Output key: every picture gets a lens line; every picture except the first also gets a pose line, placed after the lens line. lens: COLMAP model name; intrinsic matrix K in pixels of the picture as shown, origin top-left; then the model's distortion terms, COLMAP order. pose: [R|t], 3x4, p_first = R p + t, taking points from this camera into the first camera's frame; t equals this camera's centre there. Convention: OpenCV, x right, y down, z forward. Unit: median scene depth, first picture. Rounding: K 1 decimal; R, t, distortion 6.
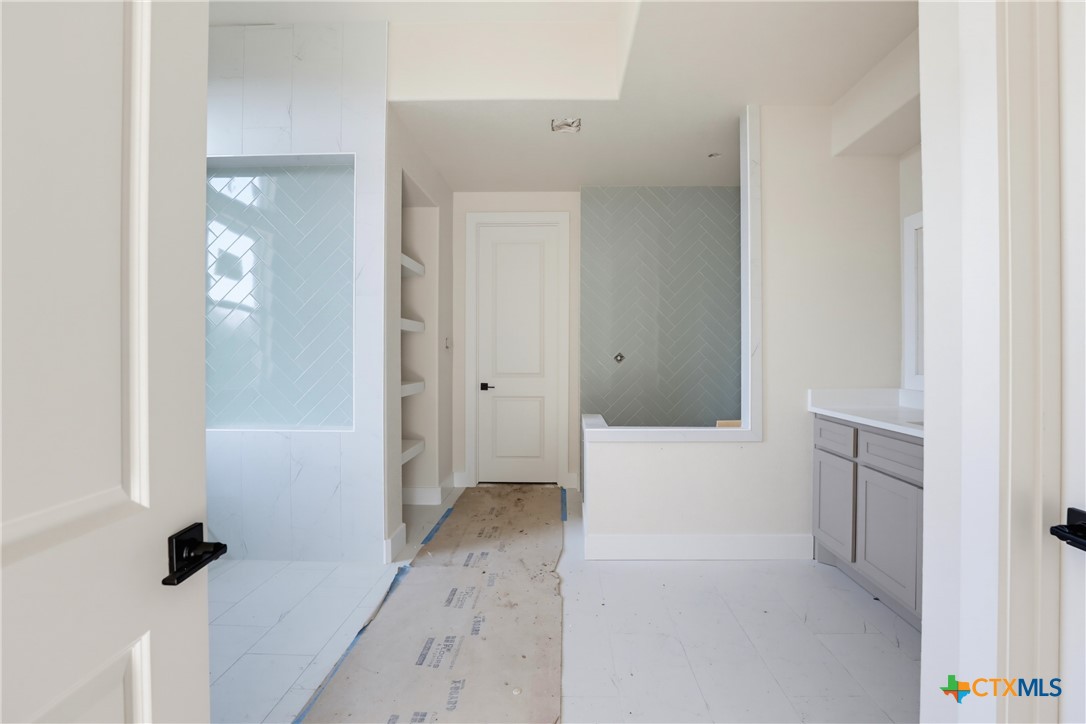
lens RADIAL K [[516.3, 0, 554.1], [0, 516.3, 354.8], [0, 0, 1]] dist [-0.005948, 0.003724]
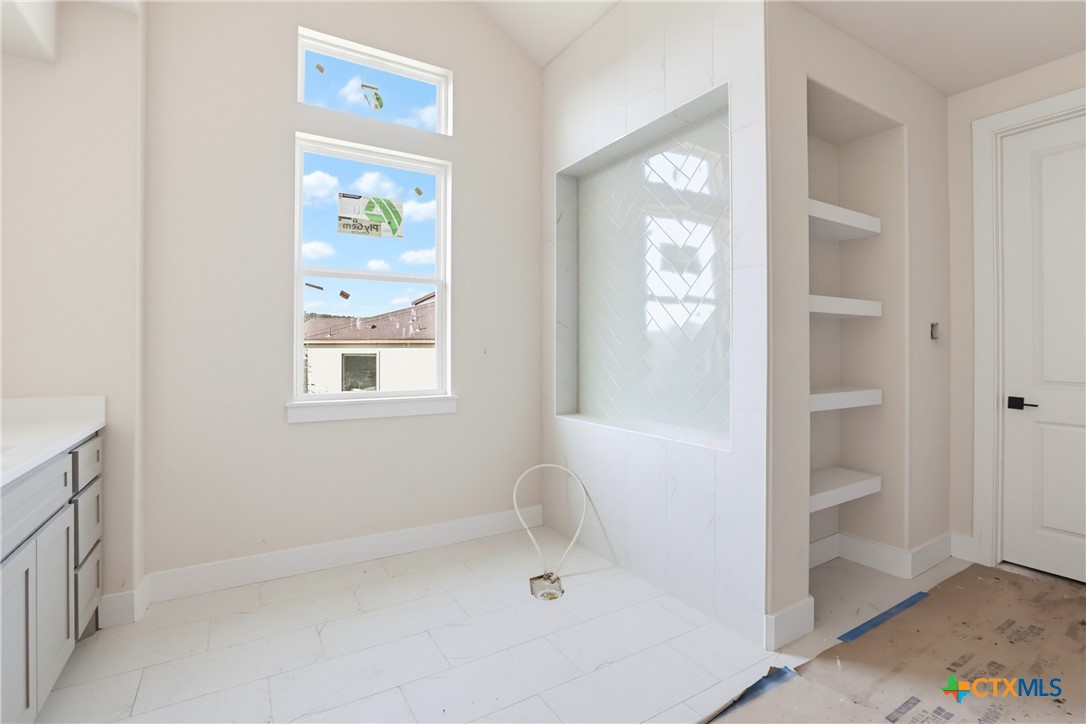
lens RADIAL K [[516.3, 0, 566.6], [0, 516.3, 358.6], [0, 0, 1]] dist [-0.005948, 0.003724]
pose [[0.569378, 0.012959, -0.821974, 0.072339], [-0.000059, 0.999876, 0.015723, 0.002216], [0.822076, -0.008904, 0.569308, 0.323580]]
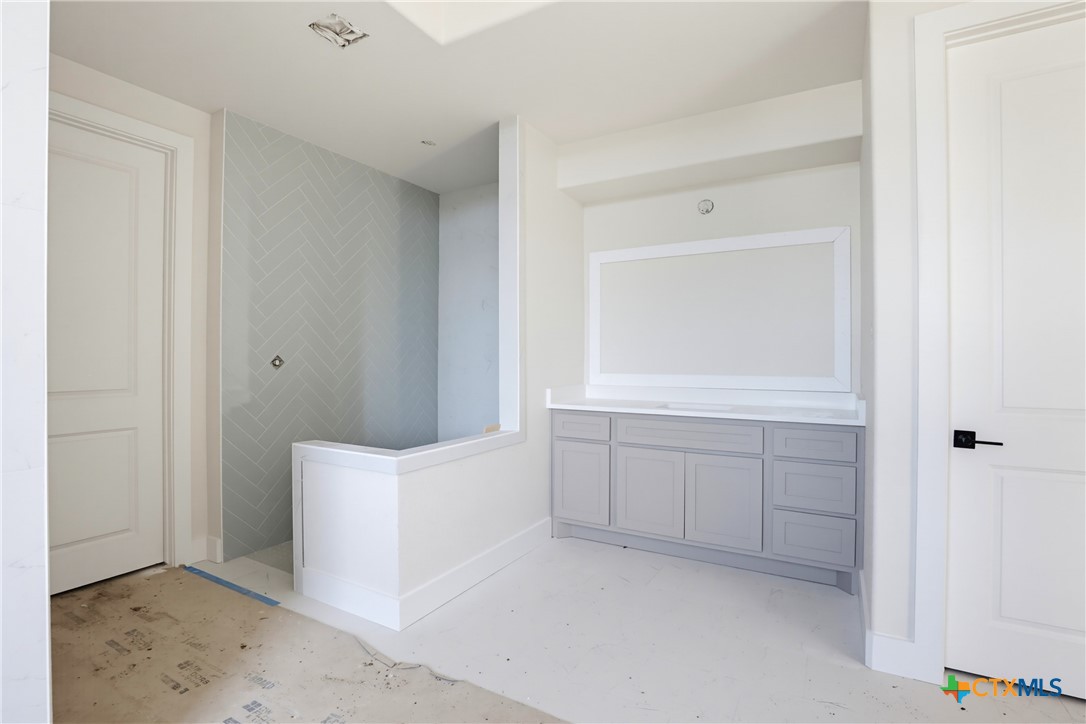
lens RADIAL K [[516.3, 0, 548.2], [0, 516.3, 357.2], [0, 0, 1]] dist [-0.005948, 0.003724]
pose [[0.481393, 0.001010, 0.876504, -0.423131], [-0.001113, 0.999999, -0.000542, -0.001772], [-0.876504, -0.000714, 0.481394, 0.385358]]
